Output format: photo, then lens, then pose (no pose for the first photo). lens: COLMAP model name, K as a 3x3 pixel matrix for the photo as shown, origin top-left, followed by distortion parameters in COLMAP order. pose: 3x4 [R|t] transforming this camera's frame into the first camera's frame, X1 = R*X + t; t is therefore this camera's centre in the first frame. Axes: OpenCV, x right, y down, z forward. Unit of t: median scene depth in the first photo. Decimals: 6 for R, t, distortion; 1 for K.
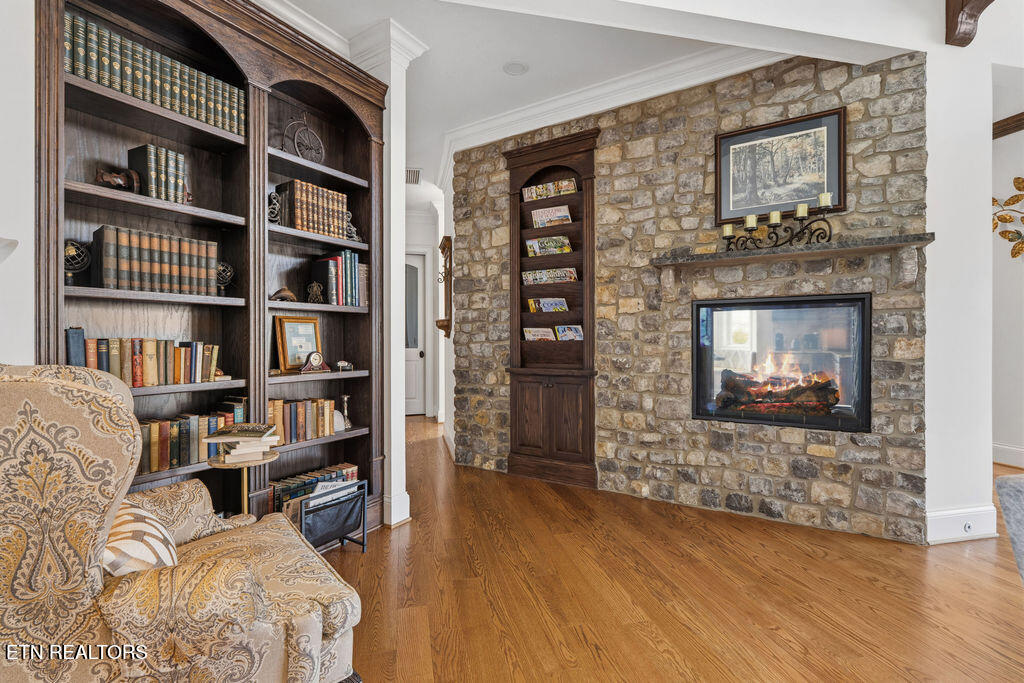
lens RADIAL K [[468.7, 0, 510.3], [0, 468.7, 341.3], [0, 0, 1]] dist [-0.004029, 0.000198]
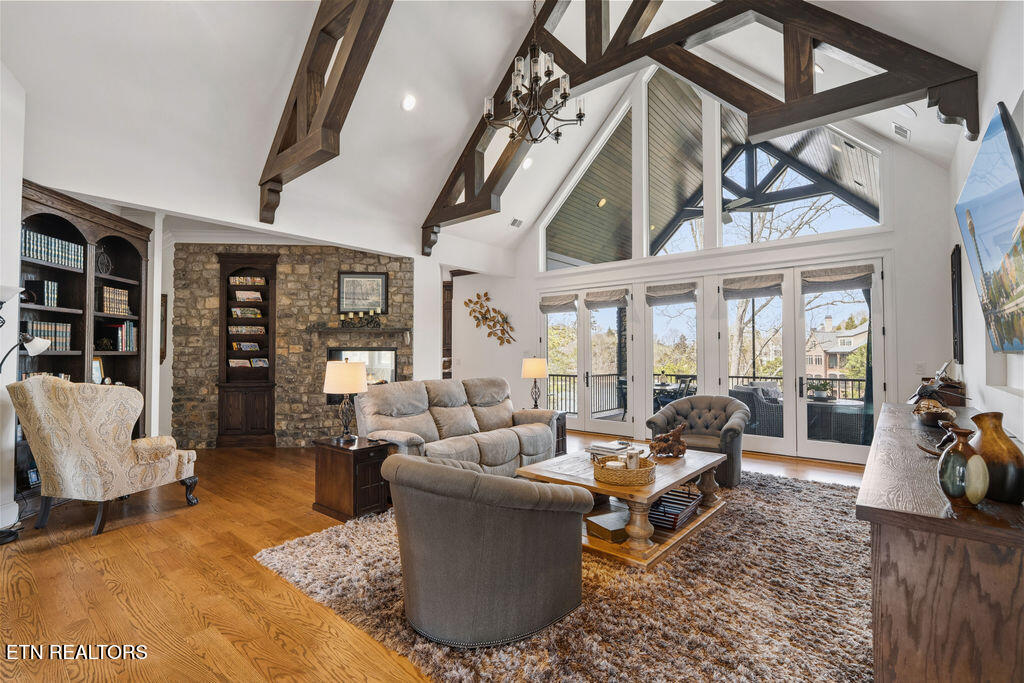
lens RADIAL K [[468.7, 0, 508.2], [0, 468.7, 346.1], [0, 0, 1]] dist [-0.004029, 0.000198]
pose [[0.799754, 0.013823, 0.600169, -0.199026], [-0.000327, 0.999745, -0.022590, -0.043167], [-0.600328, 0.017870, 0.799554, -1.052893]]
